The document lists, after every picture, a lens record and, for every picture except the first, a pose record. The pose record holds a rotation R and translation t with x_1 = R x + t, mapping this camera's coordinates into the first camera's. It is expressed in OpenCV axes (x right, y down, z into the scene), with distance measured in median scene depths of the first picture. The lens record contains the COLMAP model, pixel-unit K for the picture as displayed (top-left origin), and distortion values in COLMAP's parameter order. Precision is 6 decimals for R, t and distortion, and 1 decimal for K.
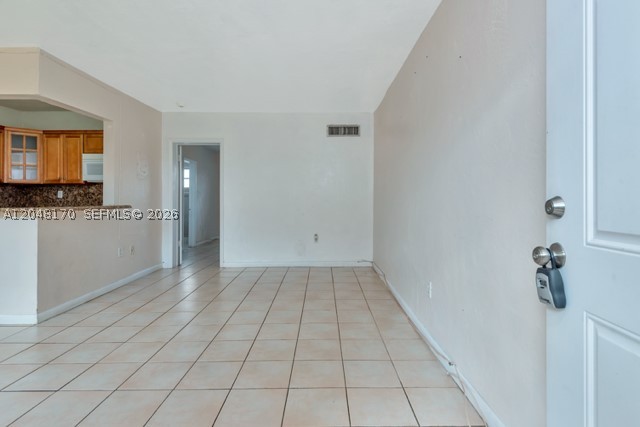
lens RADIAL K [[329.2, 0, 325.1], [0, 329.2, 201.8], [0, 0, 1]] dist [0.027585, -0.018605]
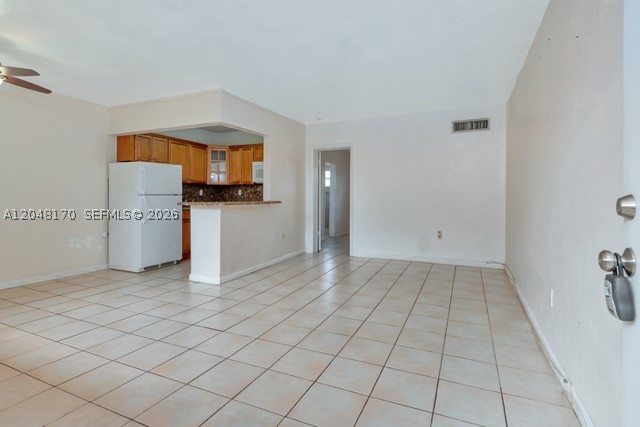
lens RADIAL K [[313.7, 0, 328.2], [0, 313.7, 200.2], [0, 0, 1]] dist [0.012756, -0.006883]
pose [[0.911167, 0.007435, -0.411970, 0.060889], [-0.005527, 0.999968, 0.005822, -0.000322], [0.412000, -0.003028, 0.911179, -0.015741]]
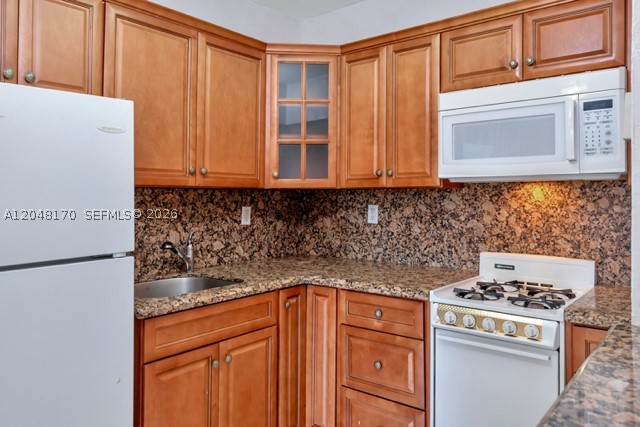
lens RADIAL K [[471.4, 0, 321.5], [0, 471.4, 192.2], [0, 0, 1]] dist [0.006963, -0.004286]
pose [[0.767945, -0.000714, -0.640515, -0.526893], [-0.003482, 0.999980, -0.005290, -0.047580], [0.640506, 0.006293, 0.767927, 0.581510]]
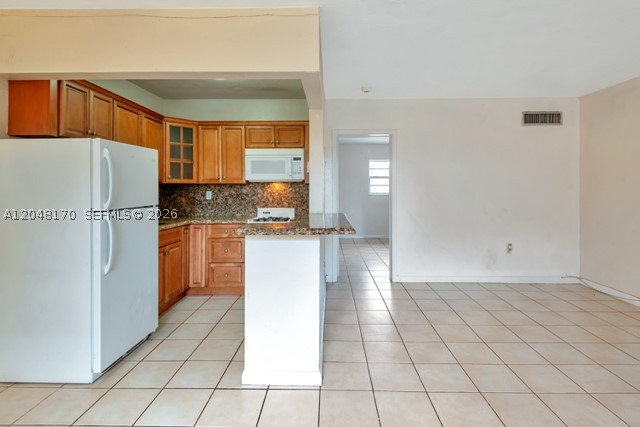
lens RADIAL K [[329.2, 0, 323.8], [0, 329.2, 191.9], [0, 0, 1]] dist [0.027585, -0.018605]
pose [[0.999663, 0.000851, -0.025935, -0.507211], [-0.000762, 0.999994, 0.003446, -0.036926], [0.025938, -0.003425, 0.999658, 0.163877]]
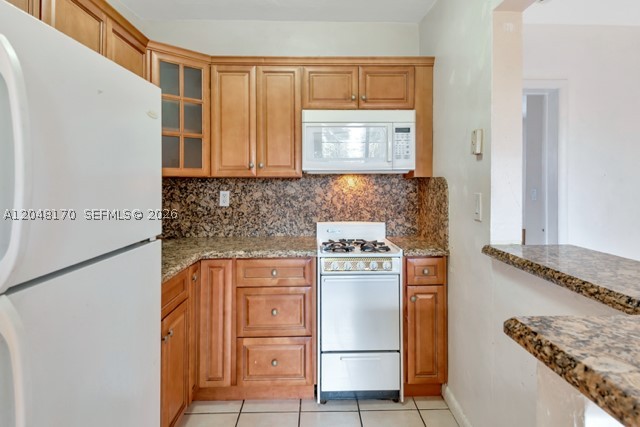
lens RADIAL K [[399.4, 0, 322.1], [0, 399.4, 185.1], [0, 0, 1]] dist [0.023055, -0.002783]
pose [[0.999945, 0.002422, 0.010230, -0.707957], [-0.002419, 0.999997, -0.000301, -0.044284], [-0.010231, 0.000276, 0.999948, 0.468824]]
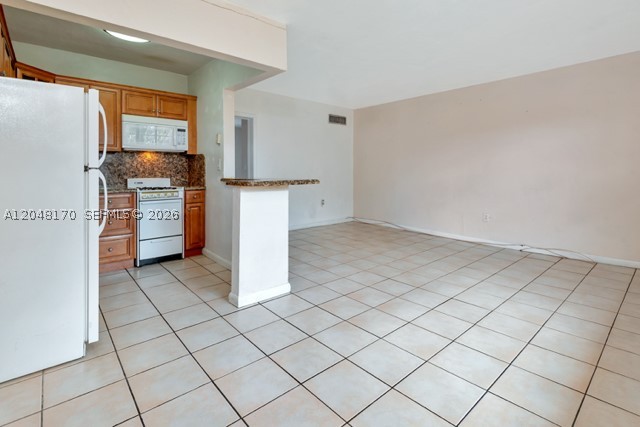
lens RADIAL K [[306.0, 0, 322.6], [0, 306.0, 176.8], [0, 0, 1]] dist [0.029064, -0.004887]
pose [[0.754882, -0.006956, 0.655824, -0.852419], [-0.000089, 0.999943, 0.010709, -0.002045], [-0.655860, -0.008142, 0.754838, 0.124752]]
